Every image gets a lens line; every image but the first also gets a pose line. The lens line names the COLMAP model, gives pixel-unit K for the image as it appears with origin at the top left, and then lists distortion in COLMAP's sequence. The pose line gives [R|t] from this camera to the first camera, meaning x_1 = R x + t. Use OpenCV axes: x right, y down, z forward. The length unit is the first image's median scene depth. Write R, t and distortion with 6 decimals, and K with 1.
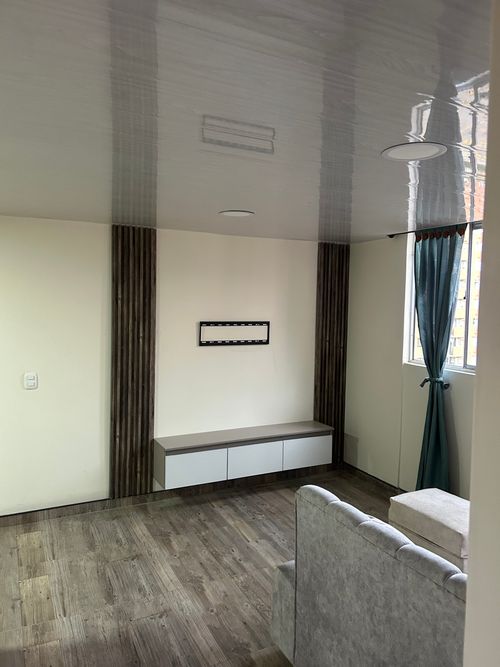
lens RADIAL K [[499.5, 0, 251.1], [0, 499.5, 332.1], [0, 0, 1]] dist [0.011386, -0.019126]
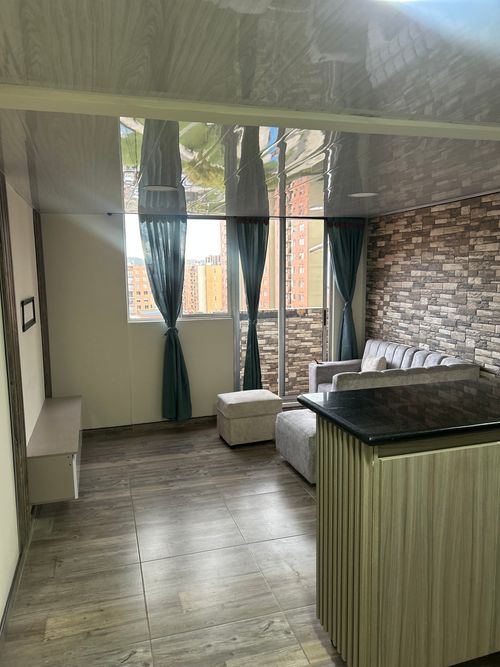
lens RADIAL K [[499.5, 0, 250.2], [0, 499.5, 333.7], [0, 0, 1]] dist [0.011386, -0.019126]
pose [[0.171031, -0.141836, 0.975003, -0.945572], [0.077155, 0.988473, 0.130261, -0.051747], [-0.982240, 0.052947, 0.180003, 0.564559]]
